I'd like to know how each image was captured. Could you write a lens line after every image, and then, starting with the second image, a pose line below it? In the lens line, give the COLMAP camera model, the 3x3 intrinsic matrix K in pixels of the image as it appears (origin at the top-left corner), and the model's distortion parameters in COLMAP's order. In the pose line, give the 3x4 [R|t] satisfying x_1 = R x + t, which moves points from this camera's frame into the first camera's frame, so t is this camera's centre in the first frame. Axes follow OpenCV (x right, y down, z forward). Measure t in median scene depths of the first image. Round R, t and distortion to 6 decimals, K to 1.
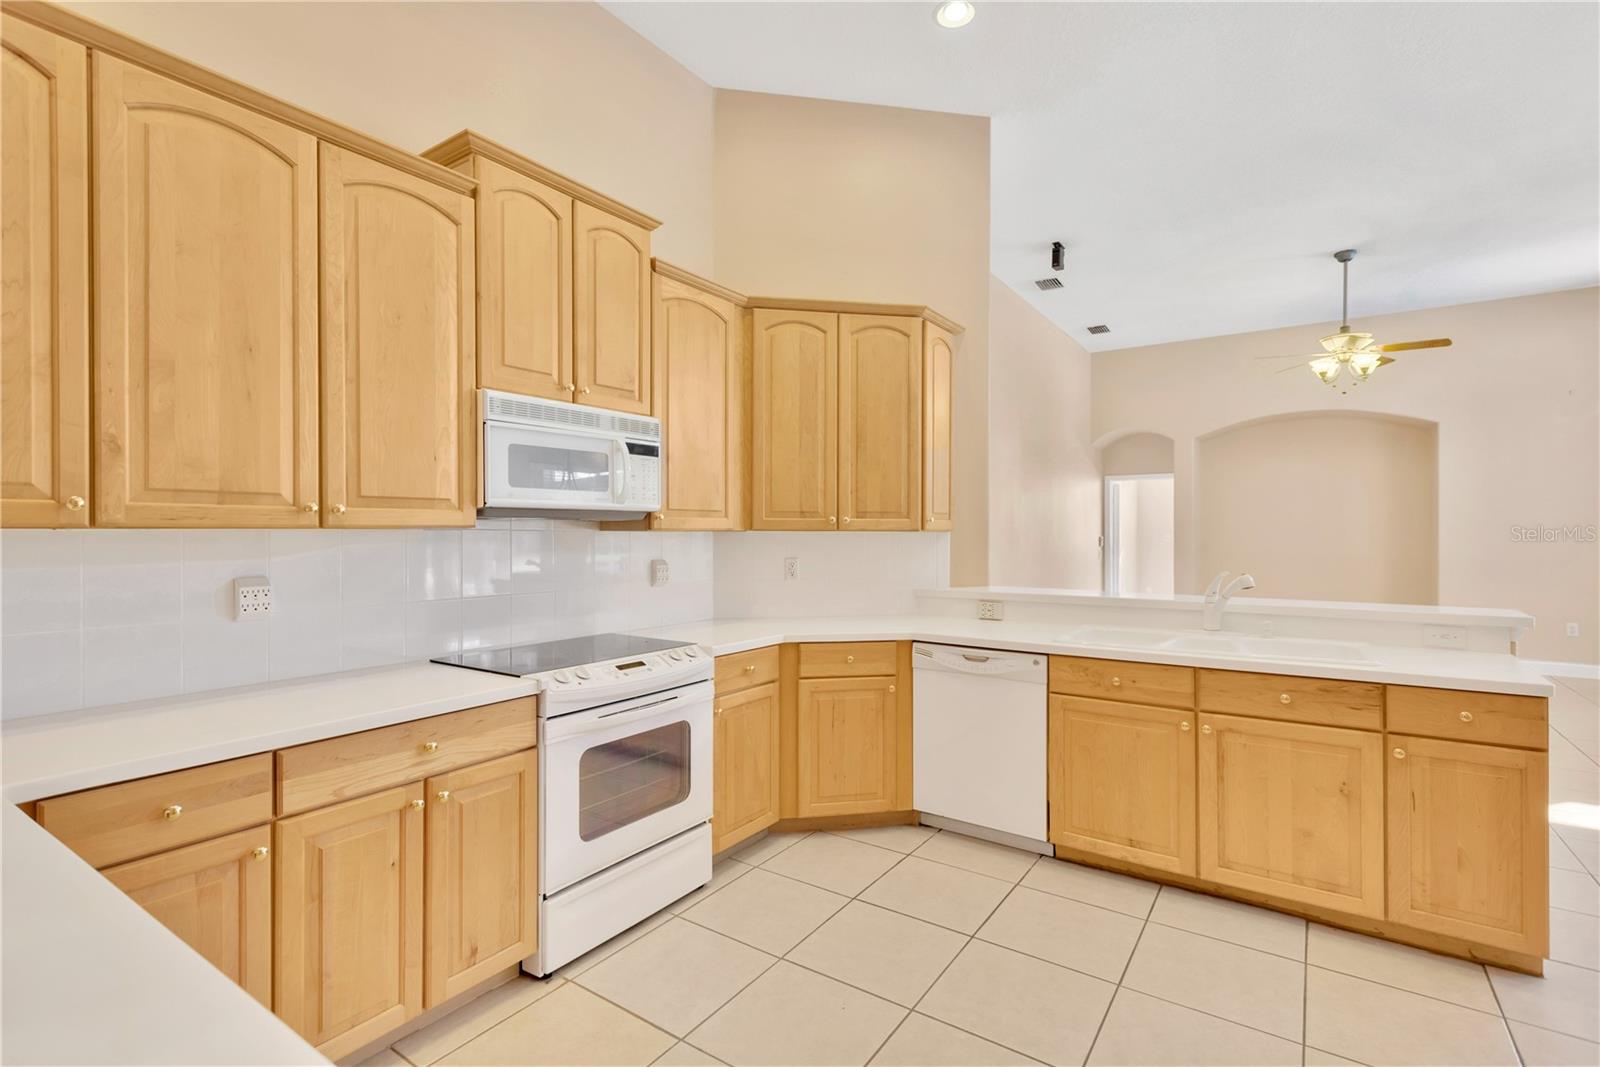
lens RADIAL K [[750.7, 0, 811.3], [0, 750.7, 536.5], [0, 0, 1]] dist [0.009514, 0.001474]
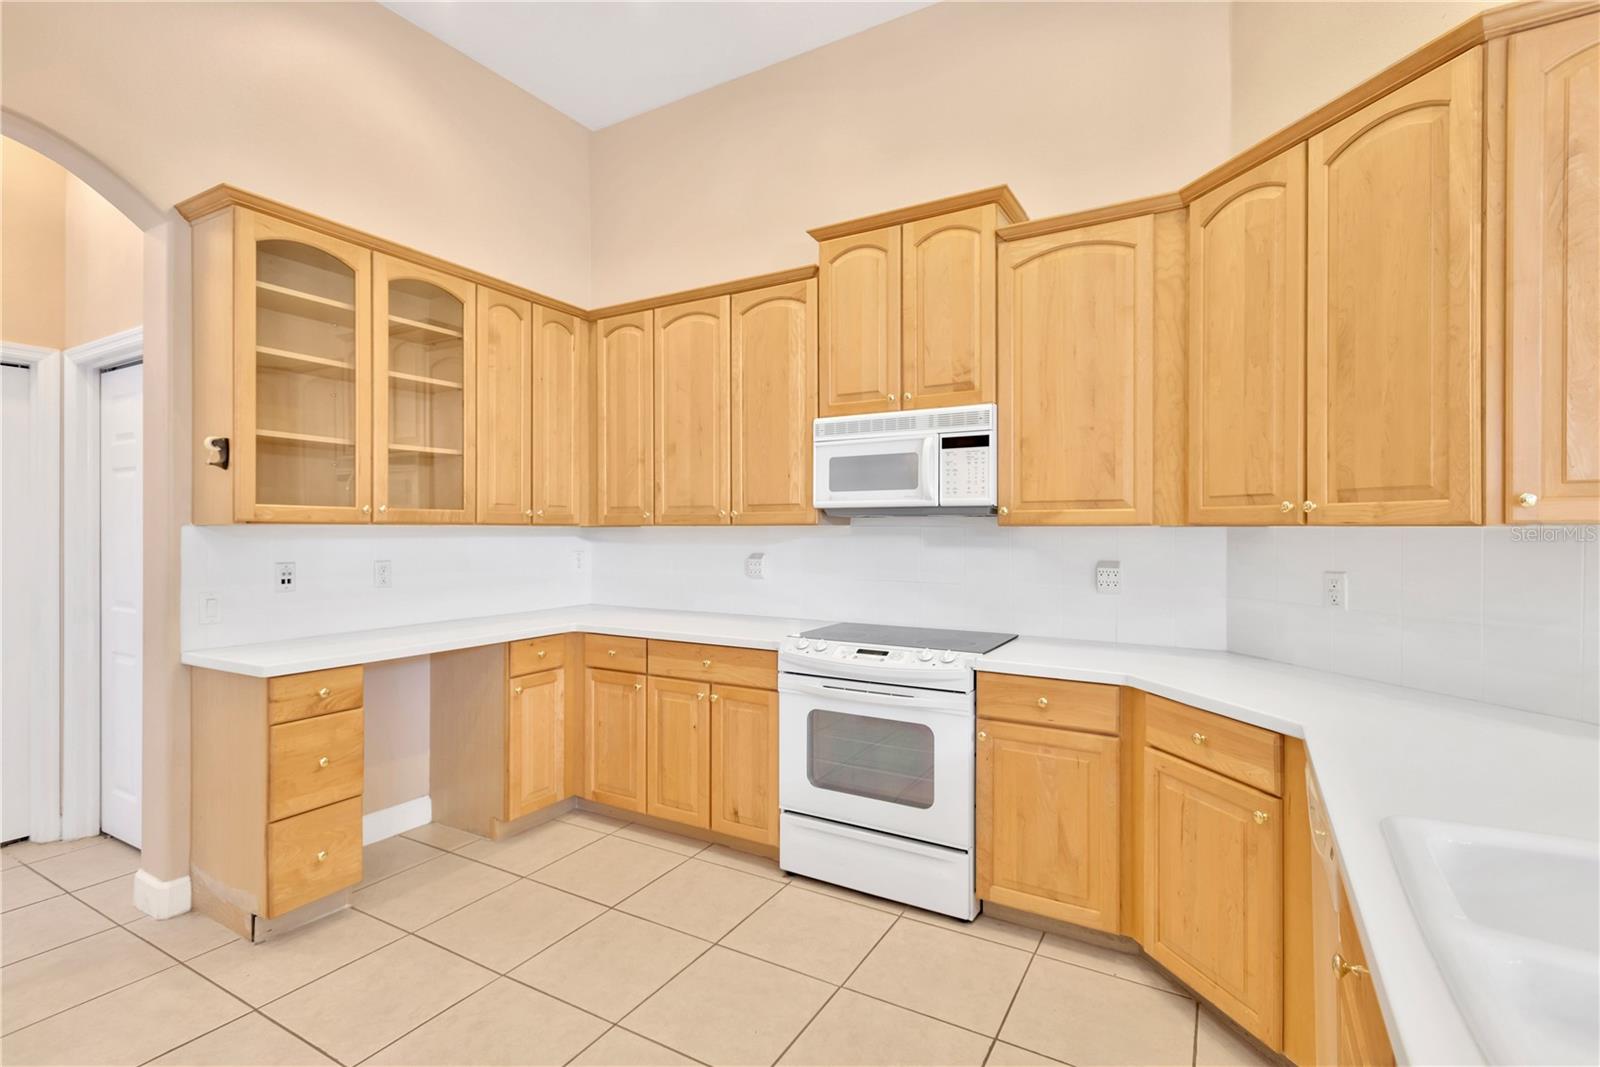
lens RADIAL K [[750.7, 0, 809.5], [0, 750.7, 524.6], [0, 0, 1]] dist [0.009514, 0.001474]
pose [[0.065553, 0.004260, -0.997840, 0.746719], [-0.000779, 0.999991, 0.004218, -0.013576], [0.997849, 0.000501, 0.065555, 0.762243]]
